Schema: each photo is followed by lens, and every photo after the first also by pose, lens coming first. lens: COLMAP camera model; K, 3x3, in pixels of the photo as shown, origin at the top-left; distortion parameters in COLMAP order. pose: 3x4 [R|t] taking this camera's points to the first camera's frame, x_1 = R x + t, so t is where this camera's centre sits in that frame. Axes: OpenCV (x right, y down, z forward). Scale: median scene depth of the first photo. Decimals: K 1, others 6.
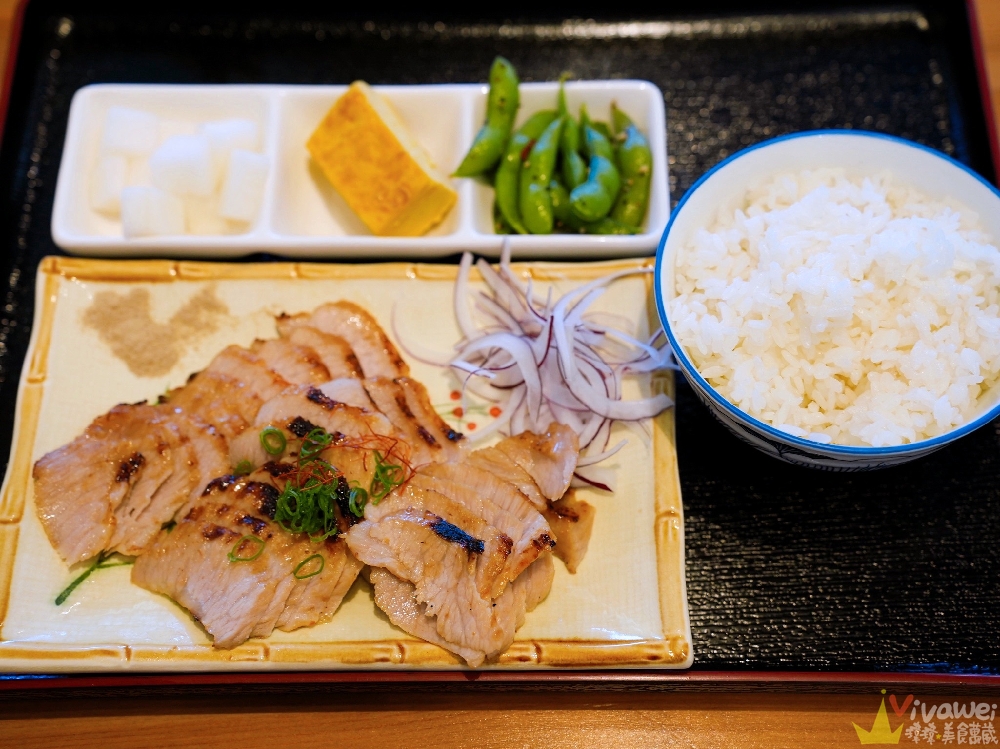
lens RADIAL K [[1531.7, 0, 499.5], [0, 1531.7, 374.5], [0, 0, 1]] dist [0.144925, 0.064000]
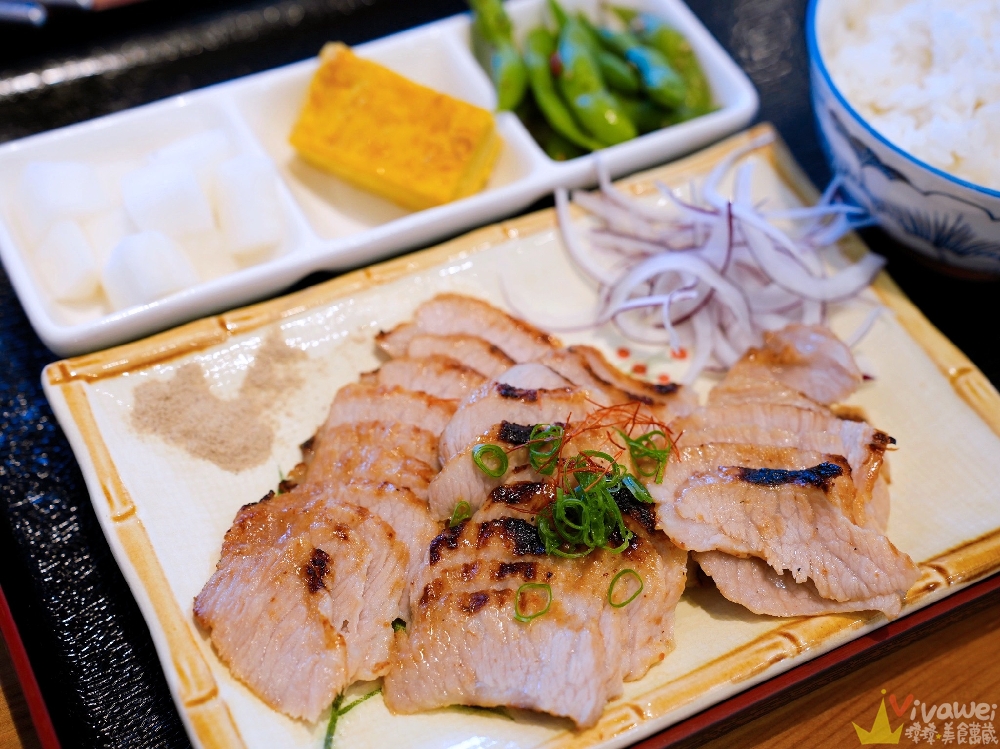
lens RADIAL K [[1531.7, 0, 499.5], [0, 1531.7, 374.5], [0, 0, 1]] dist [0.144925, 0.064000]
pose [[0.883776, -0.329136, 0.332579, -0.369253], [0.366540, 0.928784, -0.054854, 0.045913], [-0.290840, 0.170383, 0.941479, 0.290668]]
